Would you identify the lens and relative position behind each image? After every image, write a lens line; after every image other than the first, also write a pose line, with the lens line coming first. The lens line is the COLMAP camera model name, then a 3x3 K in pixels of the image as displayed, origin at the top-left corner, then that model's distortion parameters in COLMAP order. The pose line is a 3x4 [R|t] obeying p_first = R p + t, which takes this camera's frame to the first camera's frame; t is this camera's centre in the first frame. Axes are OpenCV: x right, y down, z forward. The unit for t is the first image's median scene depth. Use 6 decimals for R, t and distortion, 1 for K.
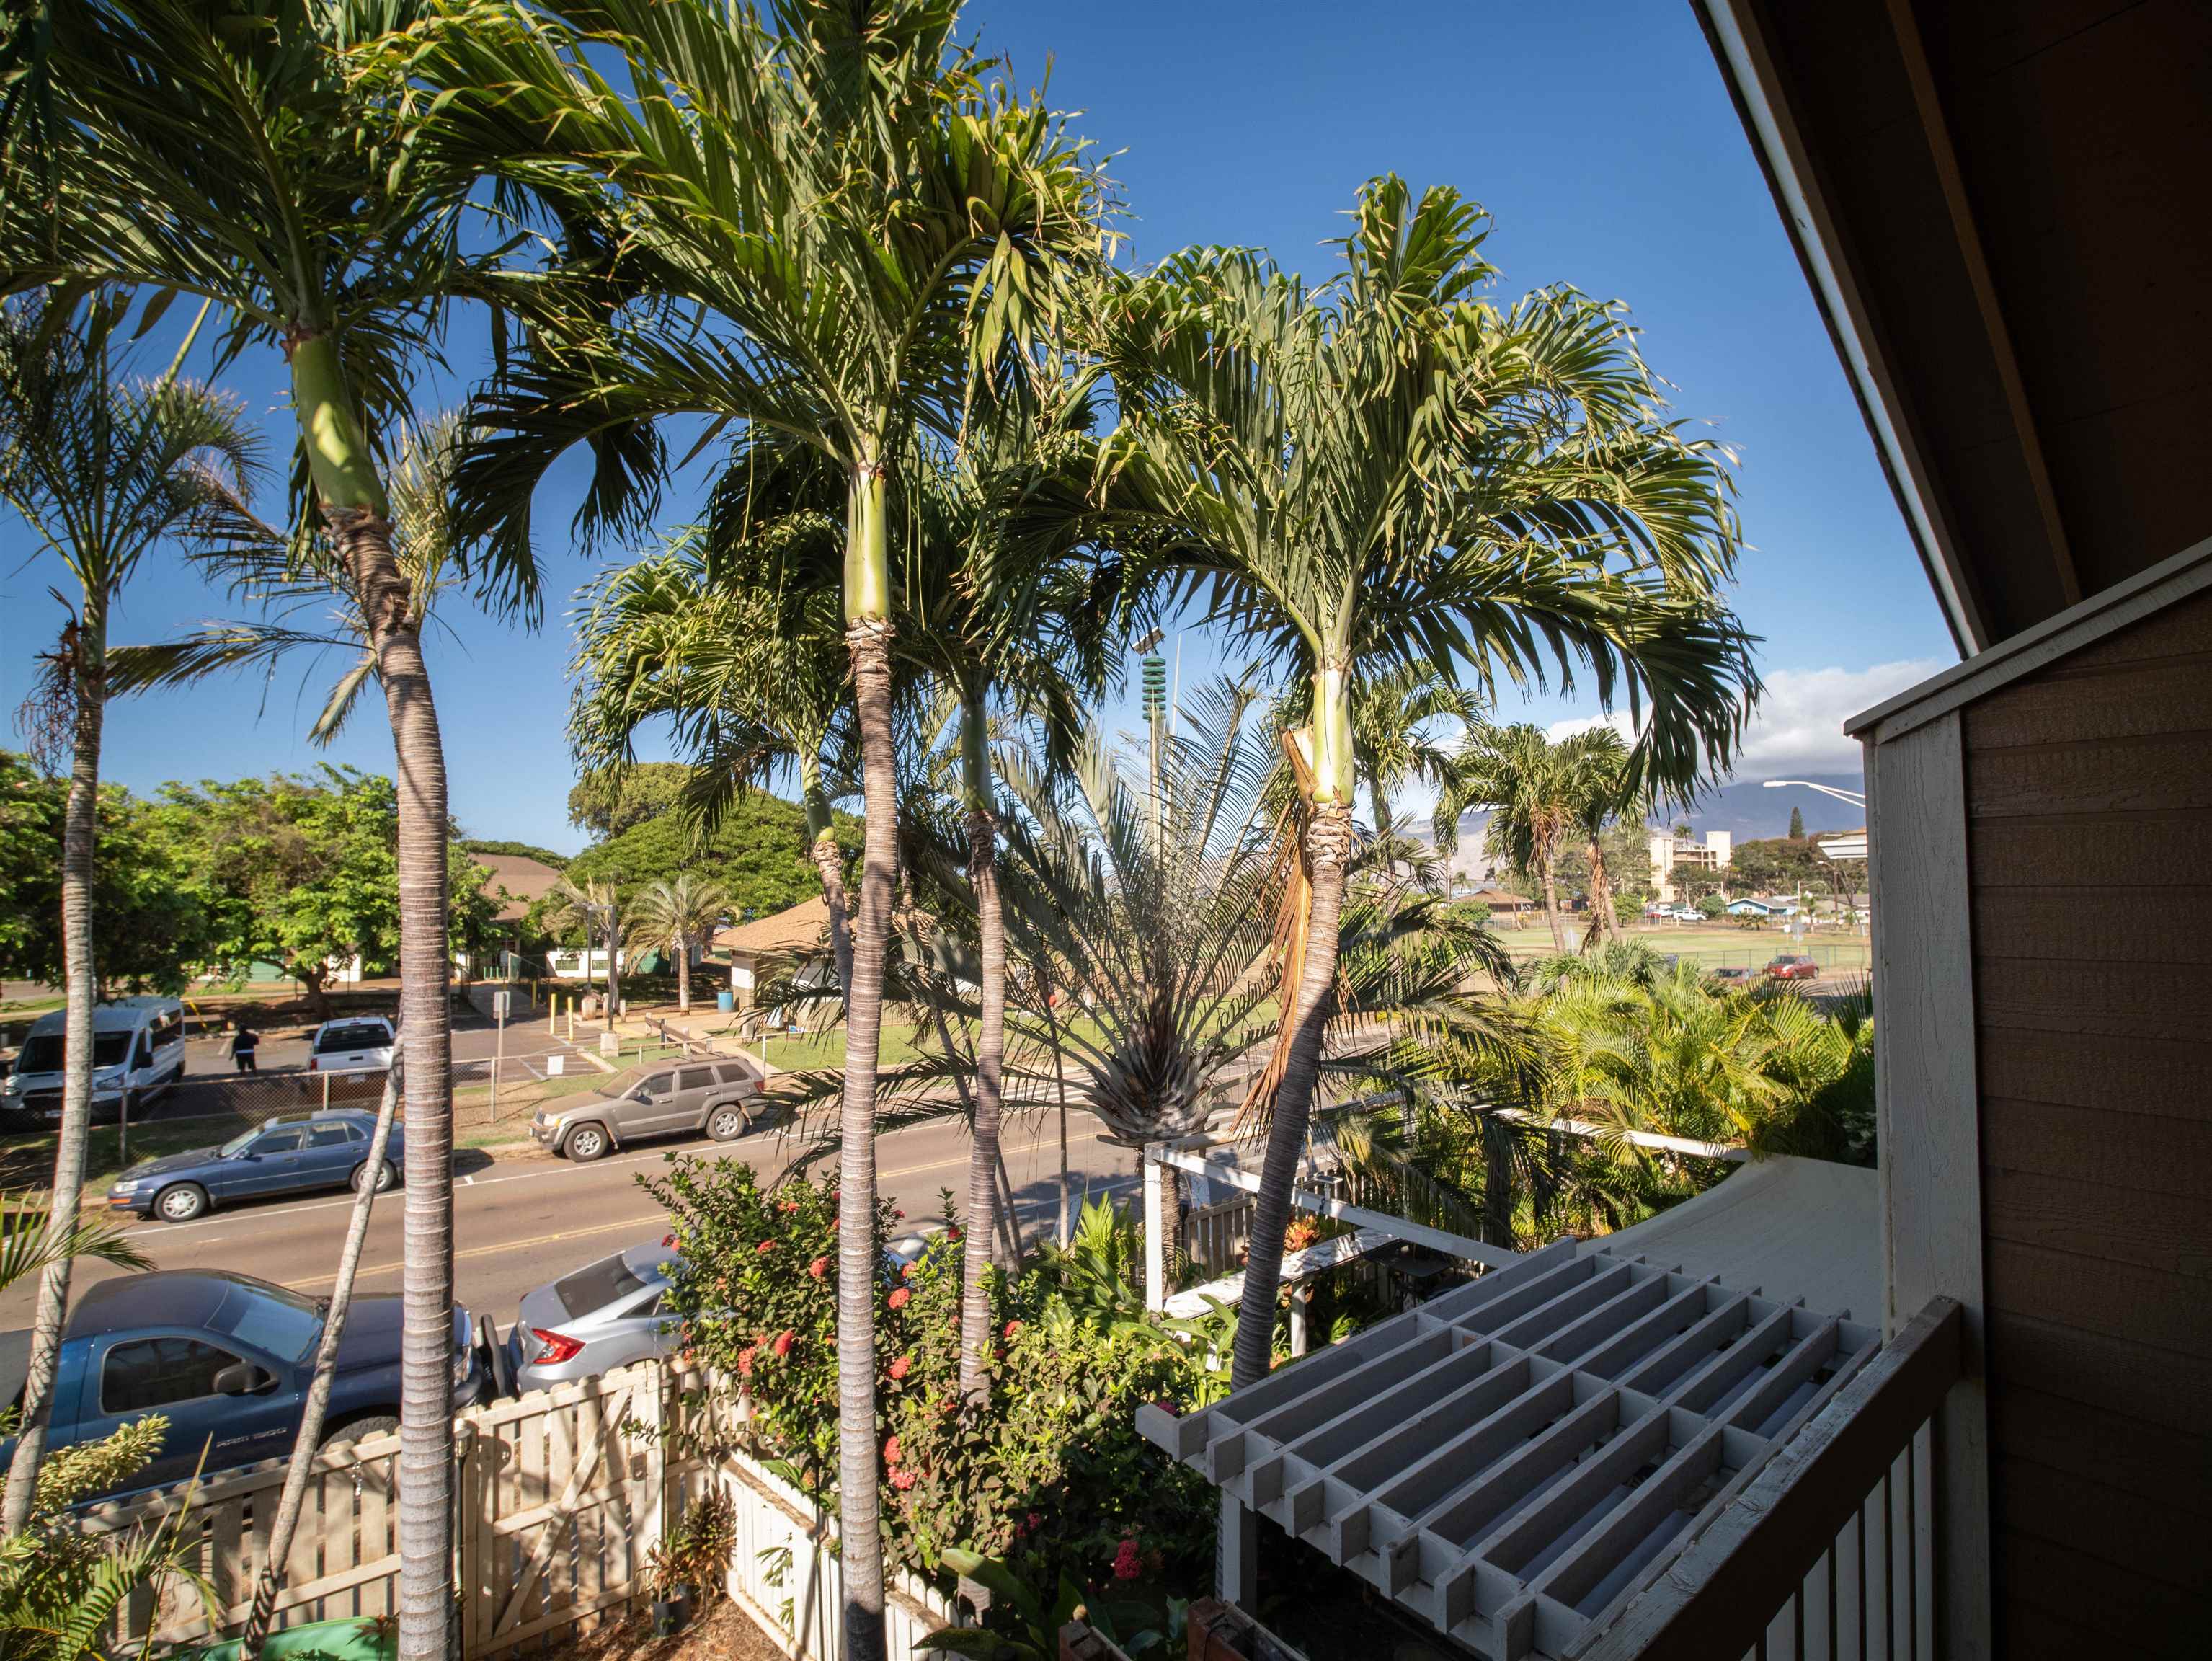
lens RADIAL K [[990.7, 0, 1095.7], [0, 990.7, 824.4], [0, 0, 1]] dist [-0.033465, -0.000171]
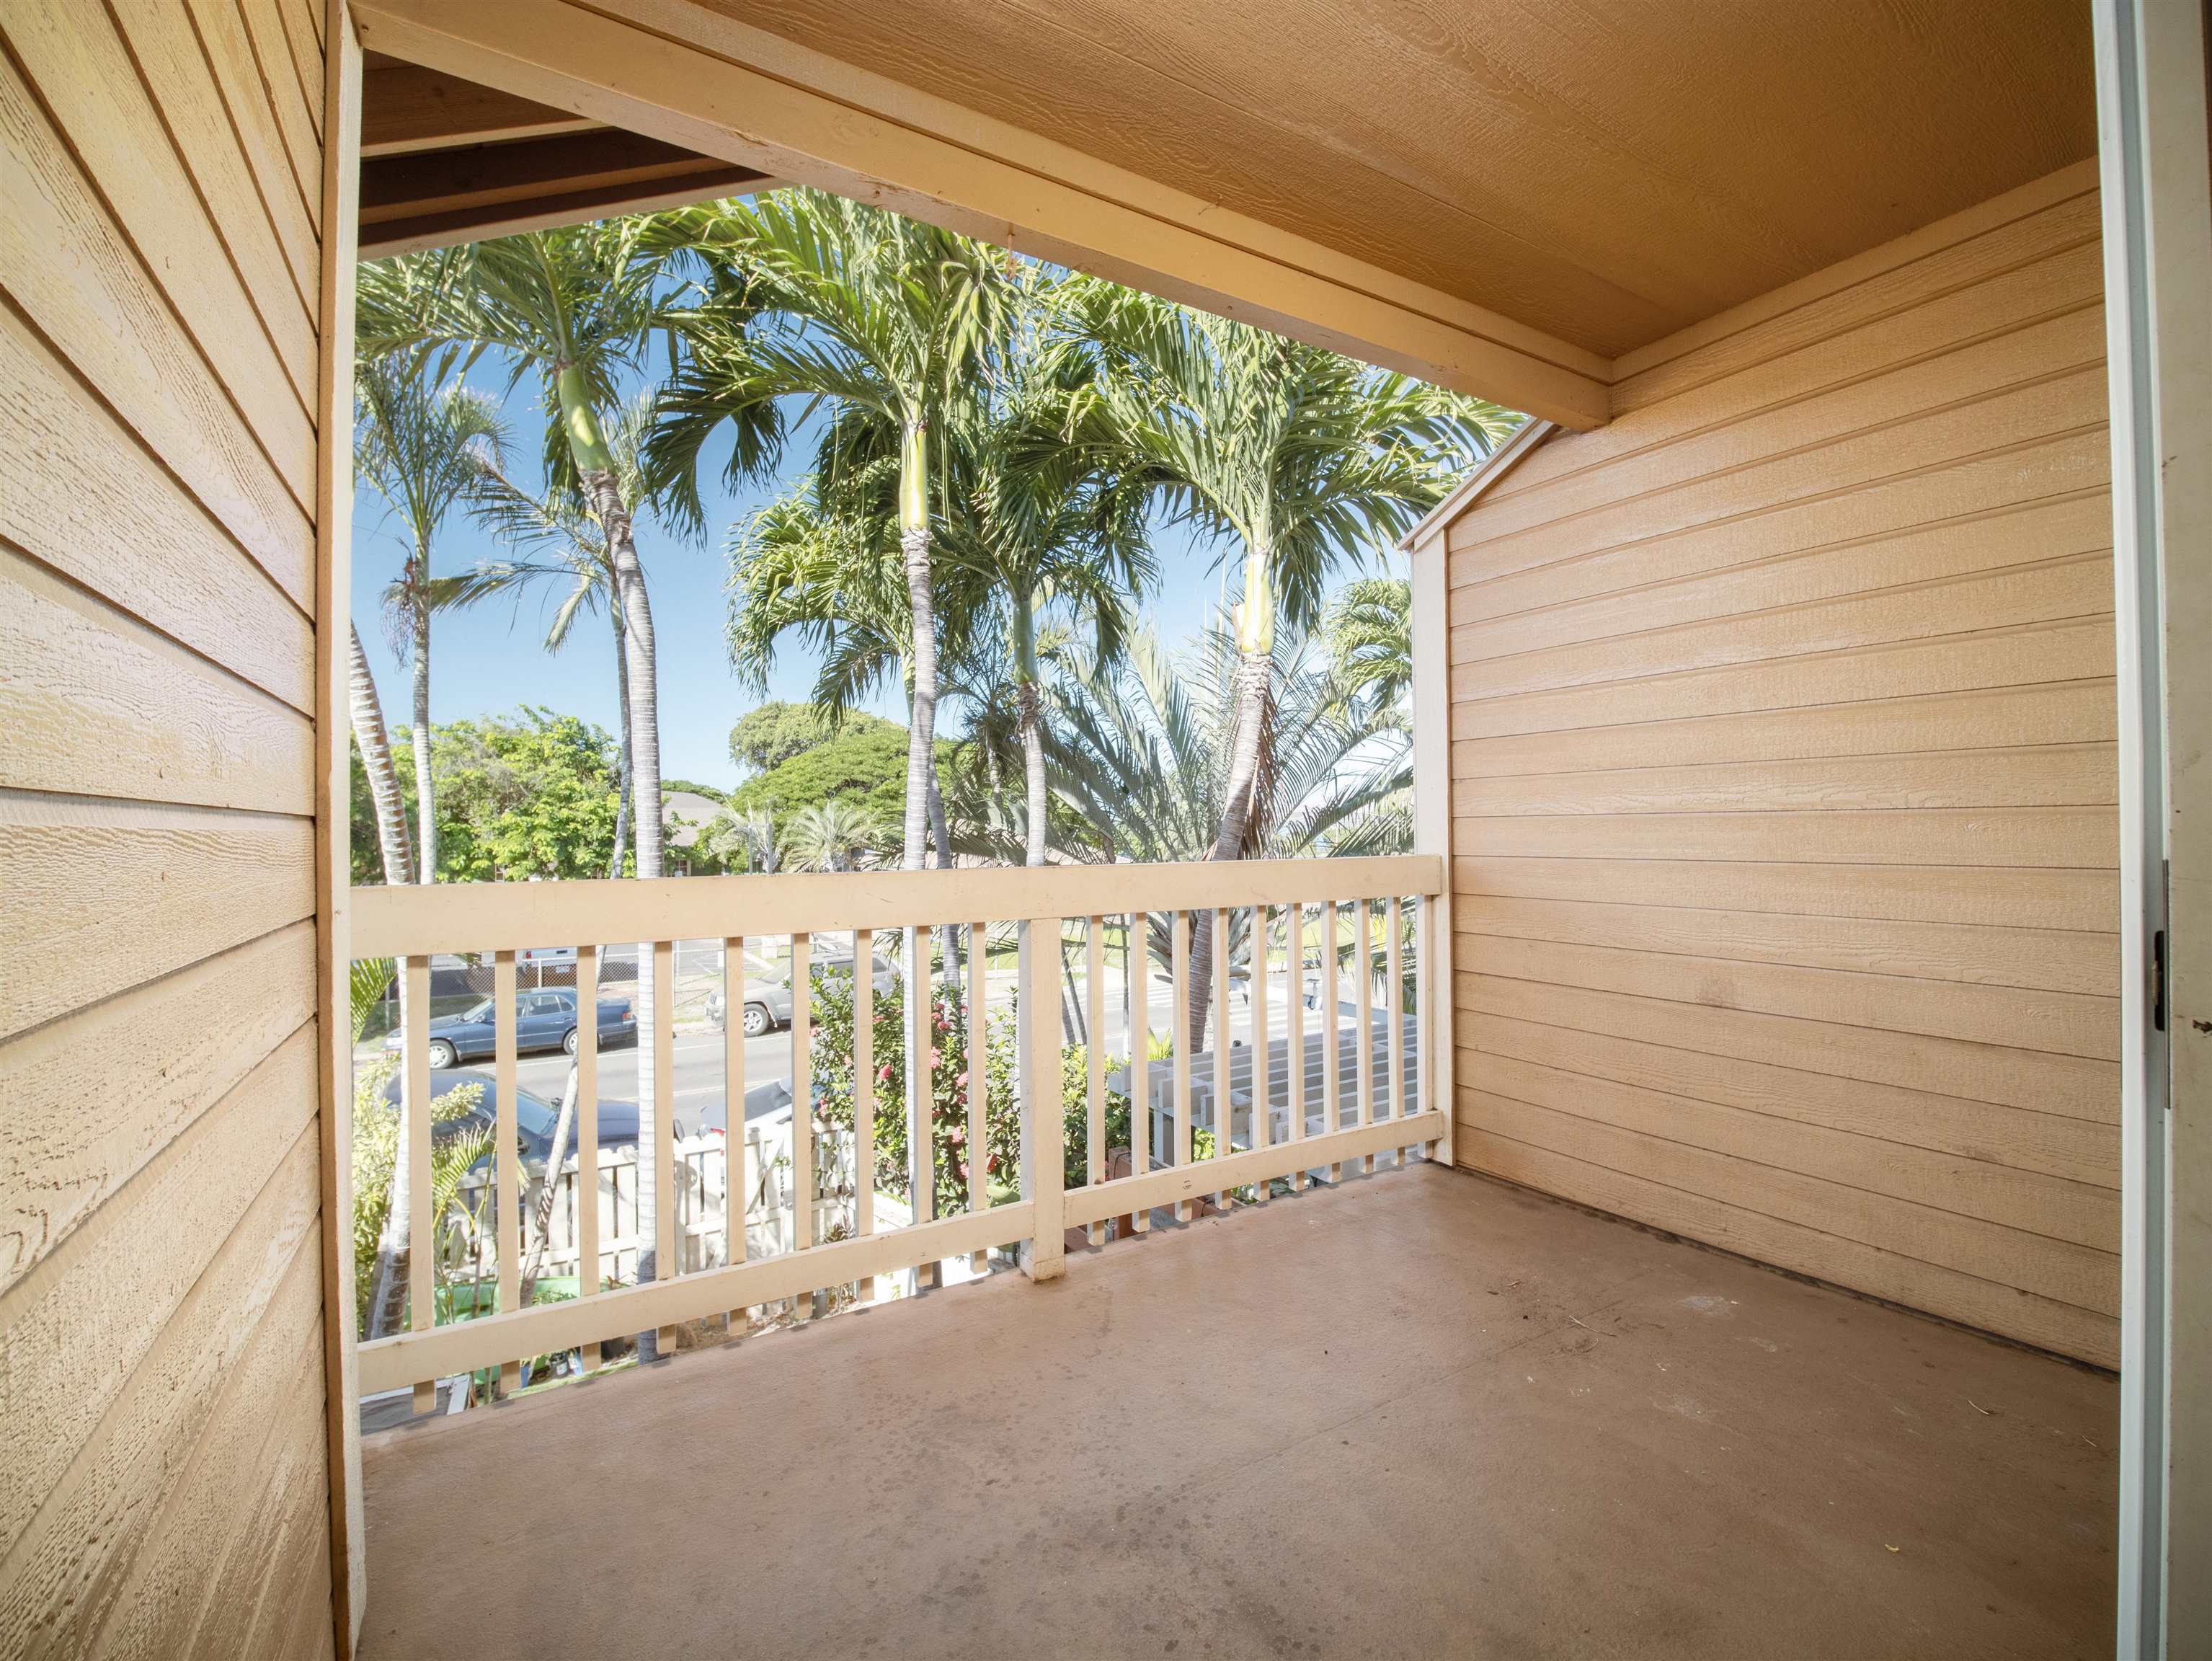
lens RADIAL K [[1014.9, 0, 1103.5], [0, 1014.9, 812.5], [0, 0, 1]] dist [-0.038842, -0.000174]
pose [[0.990225, -0.008002, -0.139251, 0.190714], [0.013921, 0.999038, 0.041581, 0.117074], [0.138784, -0.043113, 0.989384, -0.352612]]
